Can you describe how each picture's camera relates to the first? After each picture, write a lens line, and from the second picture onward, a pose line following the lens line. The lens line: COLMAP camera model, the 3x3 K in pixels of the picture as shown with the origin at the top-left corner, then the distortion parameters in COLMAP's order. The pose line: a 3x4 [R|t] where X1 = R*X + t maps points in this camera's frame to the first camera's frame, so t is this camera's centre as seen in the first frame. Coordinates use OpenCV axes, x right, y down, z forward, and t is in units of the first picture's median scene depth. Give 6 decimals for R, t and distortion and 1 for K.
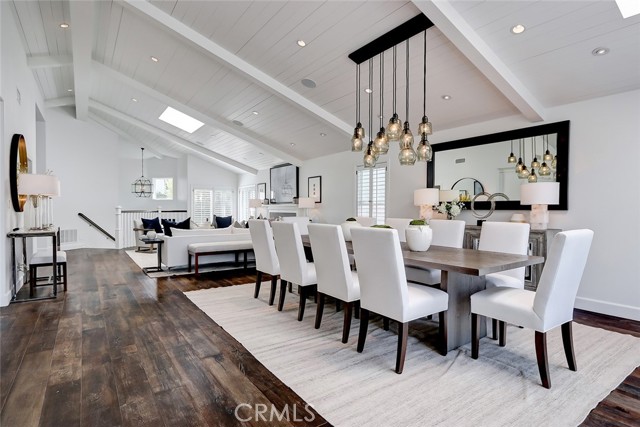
lens RADIAL K [[345.2, 0, 316.6], [0, 345.2, 213.6], [0, 0, 1]] dist [-0.009155, 0.001122]
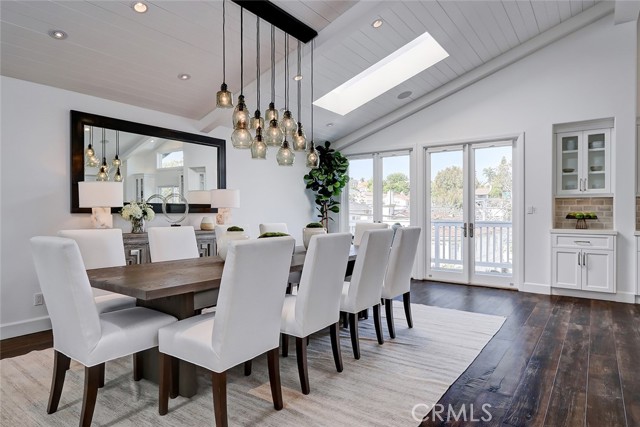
lens RADIAL K [[389.5, 0, 322.7], [0, 389.5, 209.7], [0, 0, 1]] dist [-0.001919, -0.001951]
pose [[-0.355765, 0.001895, 0.934574, -0.666487], [0.014075, 0.999895, 0.003330, -0.020053], [-0.934469, 0.014339, -0.355754, 1.116092]]
